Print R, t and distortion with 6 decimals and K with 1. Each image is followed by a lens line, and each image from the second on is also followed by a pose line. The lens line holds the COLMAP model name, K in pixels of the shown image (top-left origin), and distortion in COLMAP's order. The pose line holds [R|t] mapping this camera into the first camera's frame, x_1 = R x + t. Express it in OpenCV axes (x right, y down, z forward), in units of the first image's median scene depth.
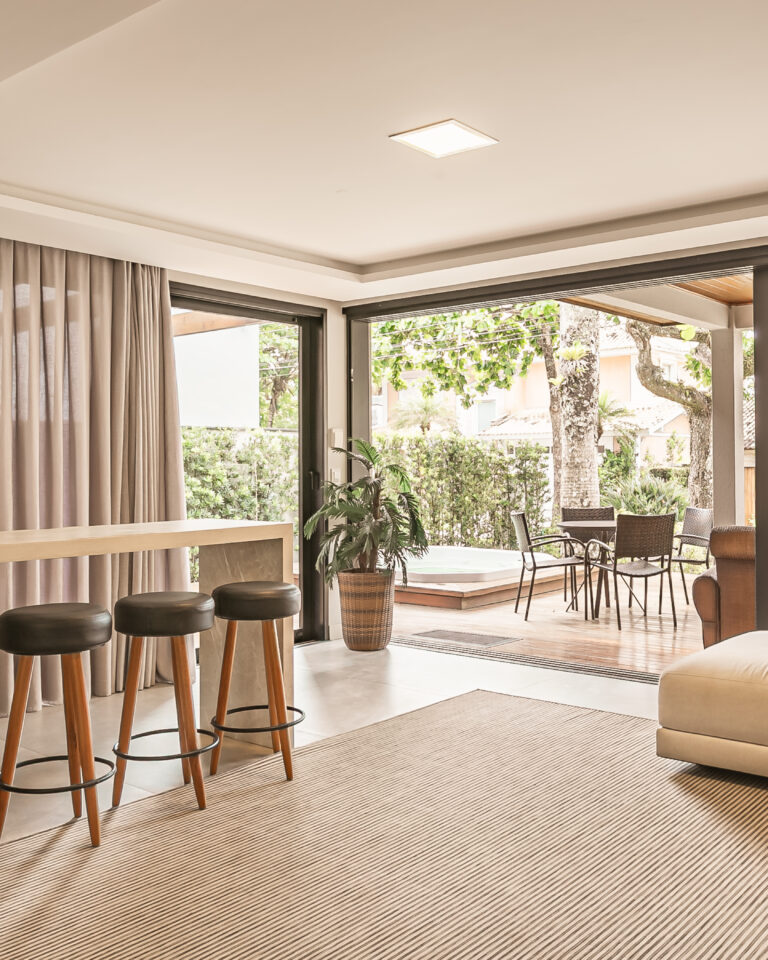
lens RADIAL K [[995.9, 0, 384.0], [0, 995.9, 480.0], [0, 0, 1]] dist [0.003850, -0.003307]
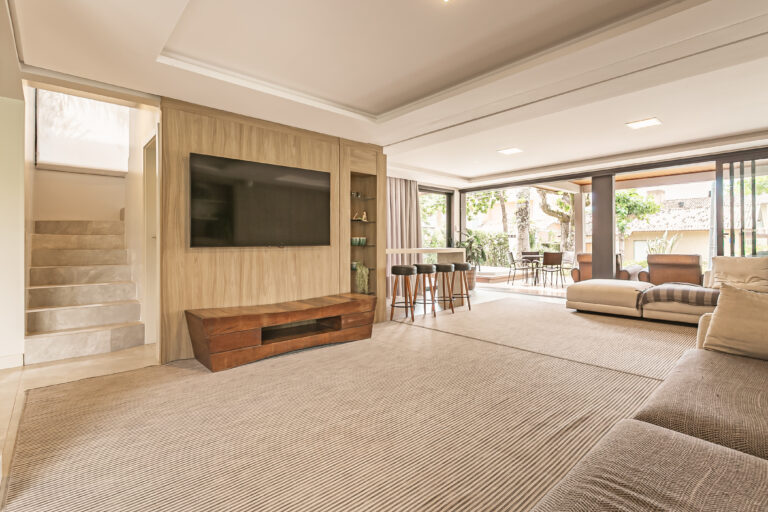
lens RADIAL K [[370.6, 0, 384.0], [0, 370.6, 256.0], [0, 0, 1]] dist [-0.002142, -0.000286]
pose [[0.990719, 0.003375, -0.135884, -0.102211], [-0.000538, 0.999781, 0.020905, 0.019876], [0.135924, -0.020638, 0.990504, -0.227722]]
